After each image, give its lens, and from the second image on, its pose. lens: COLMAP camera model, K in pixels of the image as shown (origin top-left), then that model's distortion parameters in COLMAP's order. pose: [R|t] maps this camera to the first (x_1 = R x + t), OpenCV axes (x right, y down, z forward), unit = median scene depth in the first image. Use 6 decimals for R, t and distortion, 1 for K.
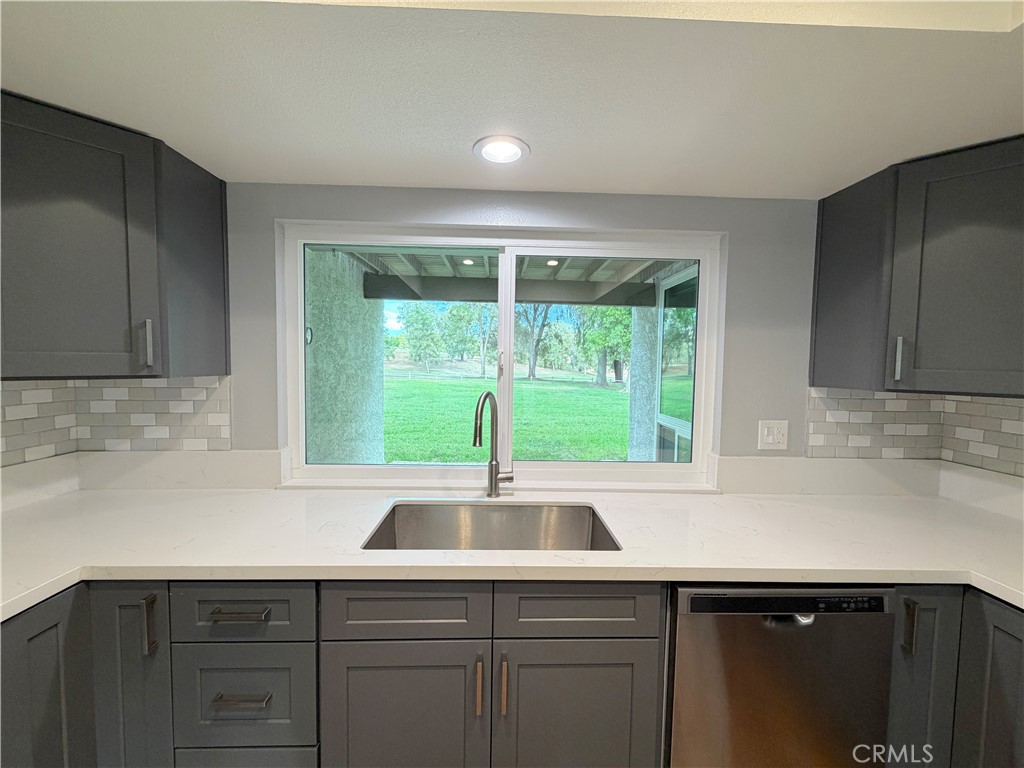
lens RADIAL K [[415.0, 0, 511.2], [0, 415.0, 386.5], [0, 0, 1]] dist [-0.003421, -0.000182]
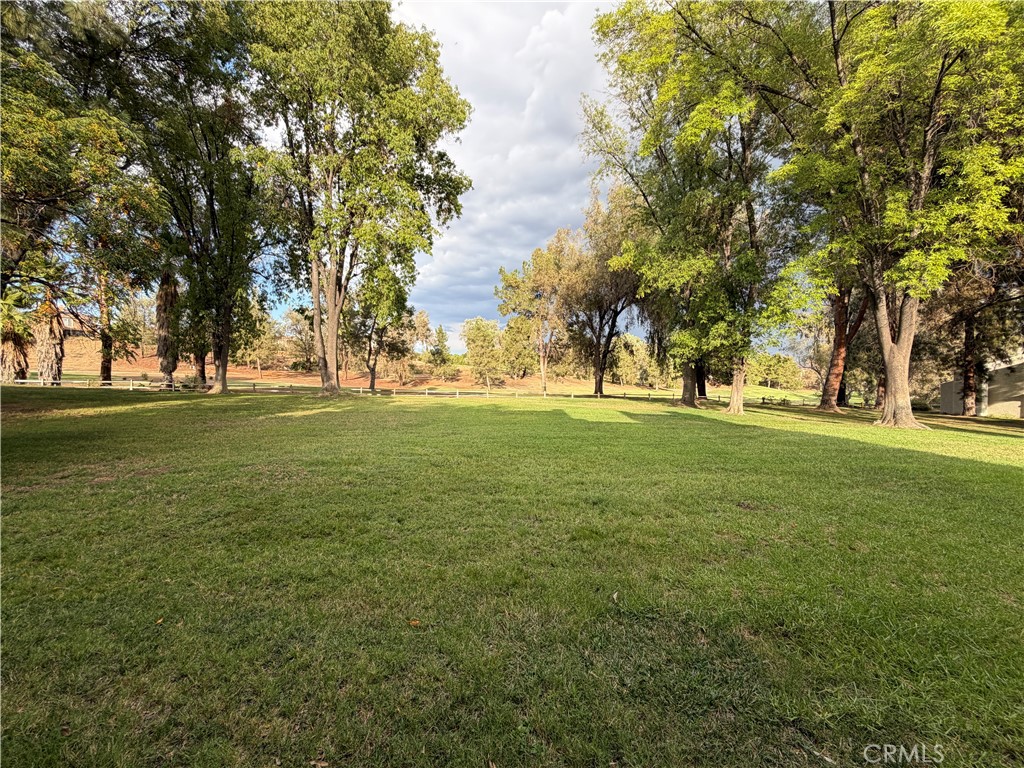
lens RADIAL K [[415.0, 0, 514.7], [0, 415.0, 381.7], [0, 0, 1]] dist [-0.003421, -0.000182]
pose [[0.989172, -0.016837, -0.145792, 0.001993], [0.009122, 0.998530, -0.053427, -0.002791], [0.146477, 0.051518, 0.987872, 0.100774]]
